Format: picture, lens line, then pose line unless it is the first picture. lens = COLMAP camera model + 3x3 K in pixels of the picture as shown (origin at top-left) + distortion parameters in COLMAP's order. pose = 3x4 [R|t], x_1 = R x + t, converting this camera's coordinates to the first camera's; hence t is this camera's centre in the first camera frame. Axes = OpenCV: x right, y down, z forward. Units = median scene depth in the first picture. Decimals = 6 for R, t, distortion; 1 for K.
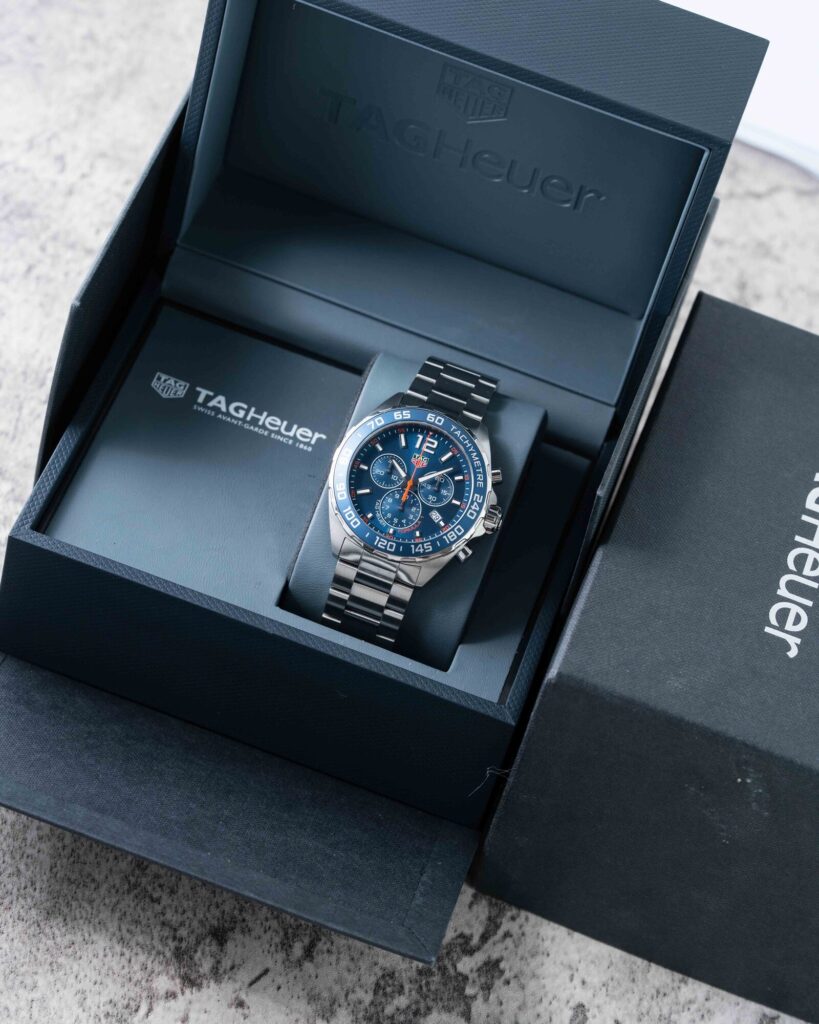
lens RADIAL K [[4329.9, 0, 411.2], [0, 4329.9, 512.2], [0, 0, 1]] dist [0.224884, 0.000000]
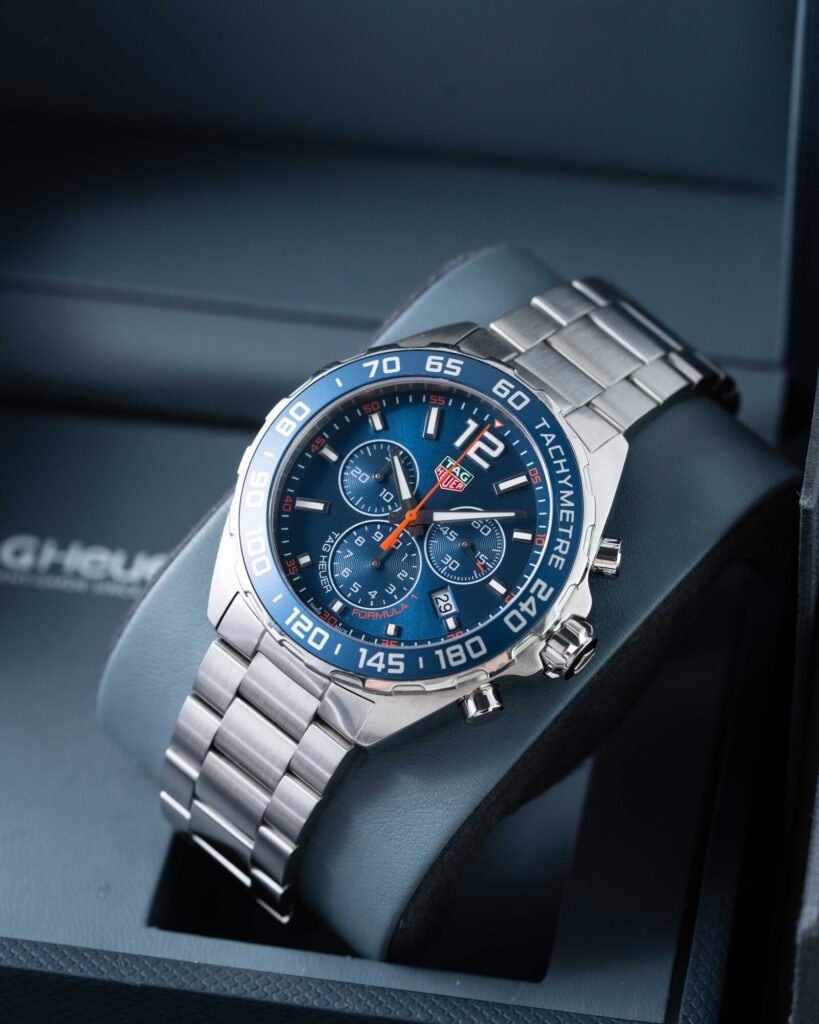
lens RADIAL K [[4329.9, 0, 405.9], [0, 4329.9, 518.9], [0, 0, 1]] dist [0.224884, 0.000000]
pose [[0.931078, 0.275700, -0.238923, 0.104718], [-0.285017, 0.958511, -0.004654, -0.004178], [0.227727, 0.072430, 0.971027, 0.568605]]
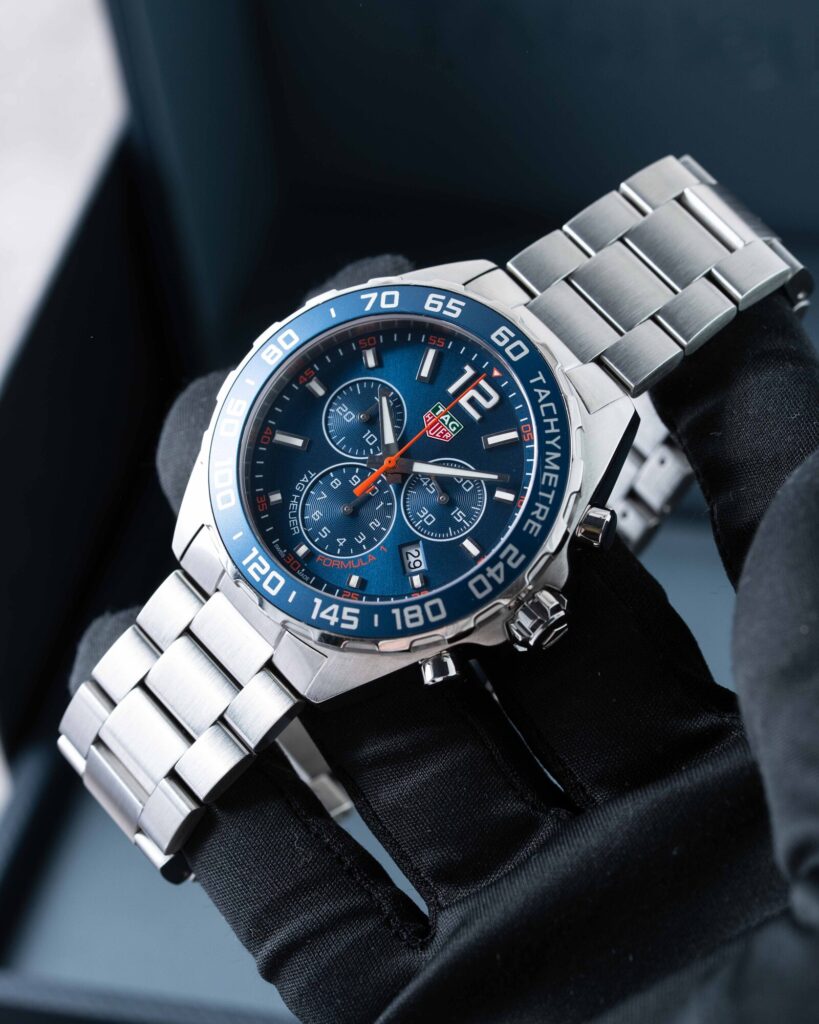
lens RADIAL K [[4329.9, 0, 409.2], [0, 4329.9, 506.6], [0, 0, 1]] dist [0.224884, 0.000000]
pose [[0.862132, 0.372759, -0.343190, 0.144530], [-0.375115, 0.924886, 0.062243, -0.029164], [0.340613, 0.075075, 0.937201, 0.611223]]
